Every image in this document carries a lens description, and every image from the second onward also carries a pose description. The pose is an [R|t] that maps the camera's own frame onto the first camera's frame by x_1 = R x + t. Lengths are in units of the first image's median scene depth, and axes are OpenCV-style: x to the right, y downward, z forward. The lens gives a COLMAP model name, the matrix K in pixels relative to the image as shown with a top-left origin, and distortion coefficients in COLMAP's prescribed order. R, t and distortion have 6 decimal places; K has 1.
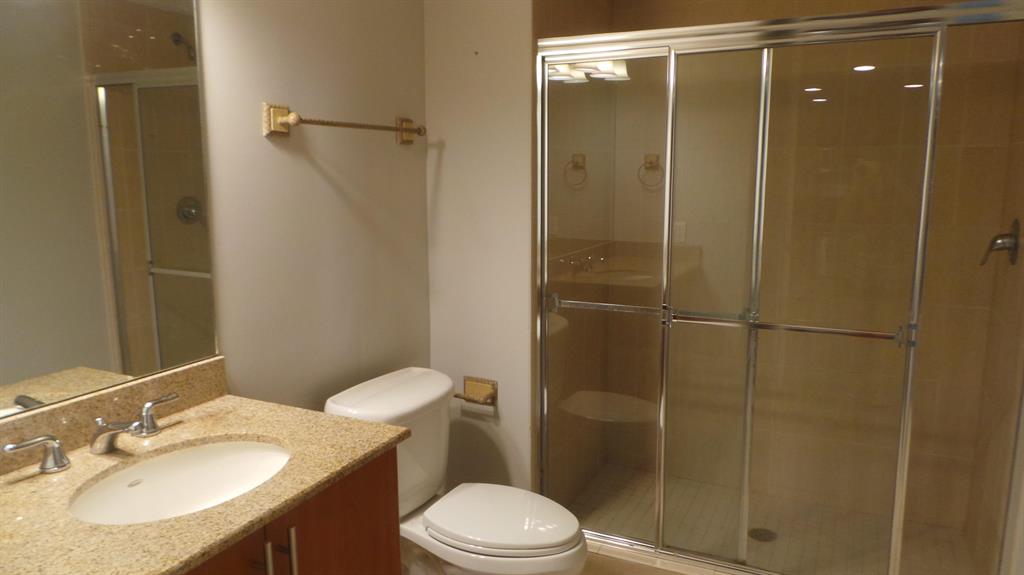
lens RADIAL K [[710.7, 0, 510.5], [0, 710.7, 288.4], [0, 0, 1]] dist [-0.003328, 0.006817]
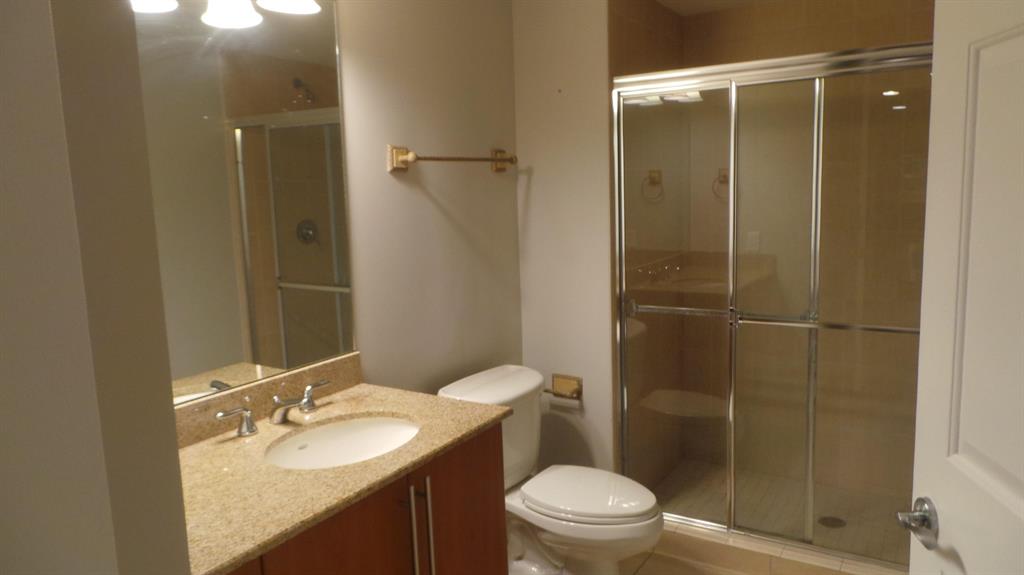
lens RADIAL K [[710.7, 0, 511.7], [0, 710.7, 284.2], [0, 0, 1]] dist [-0.003328, 0.006817]
pose [[0.993718, -0.014860, -0.110921, -0.002258], [0.012243, 0.999631, -0.024243, 0.008770], [0.111240, 0.022733, 0.993533, -0.150100]]
